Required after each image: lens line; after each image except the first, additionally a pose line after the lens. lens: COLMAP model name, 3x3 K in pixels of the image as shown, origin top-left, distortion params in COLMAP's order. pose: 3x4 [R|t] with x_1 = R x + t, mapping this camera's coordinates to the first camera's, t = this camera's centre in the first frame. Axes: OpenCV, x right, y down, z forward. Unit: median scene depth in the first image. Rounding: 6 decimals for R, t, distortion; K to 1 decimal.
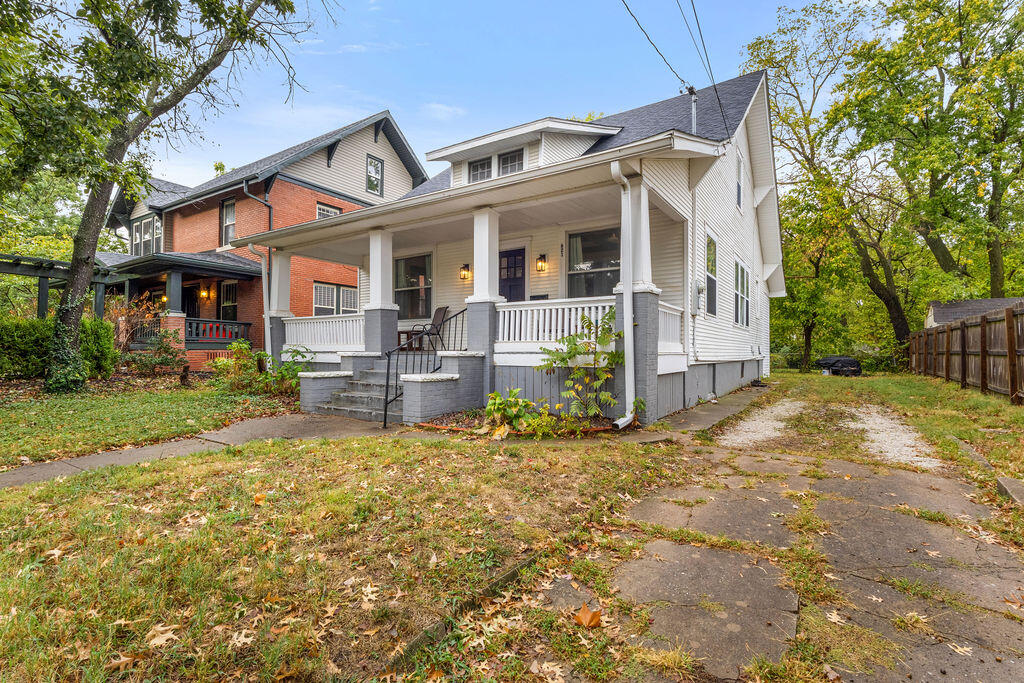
lens RADIAL K [[481.7, 0, 513.3], [0, 481.7, 345.8], [0, 0, 1]] dist [0.011152, 0.000182]
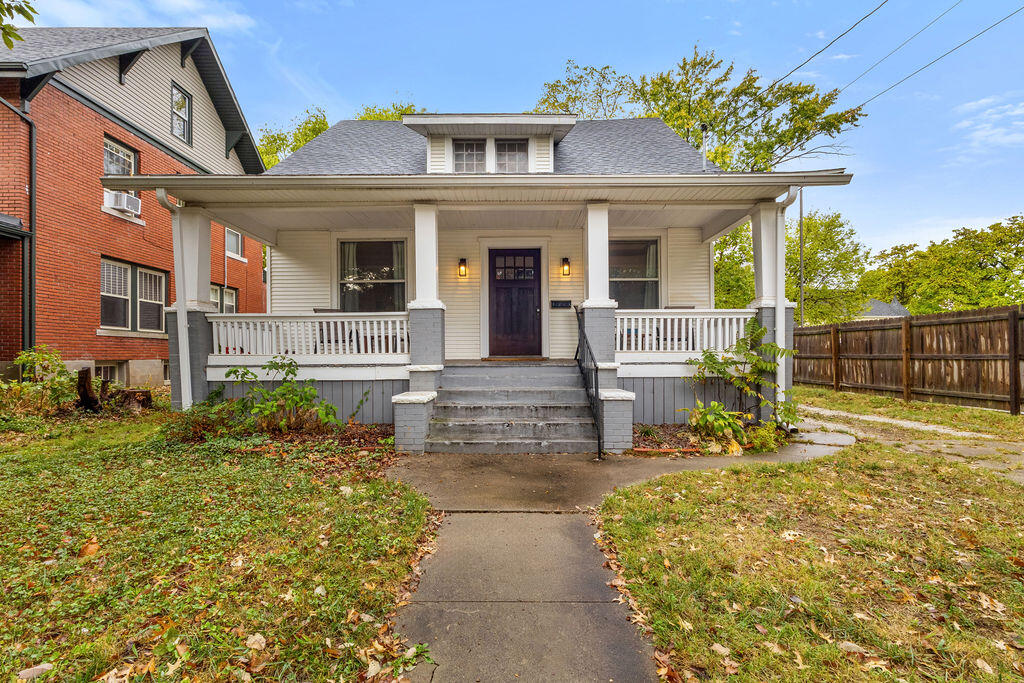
lens RADIAL K [[481.7, 0, 513.3], [0, 481.7, 345.8], [0, 0, 1]] dist [0.011152, 0.000182]
pose [[0.834729, 0.001391, 0.550660, -0.469383], [0.003100, 0.999969, -0.007226, -0.009347], [-0.550653, 0.007739, 0.834698, 0.235051]]
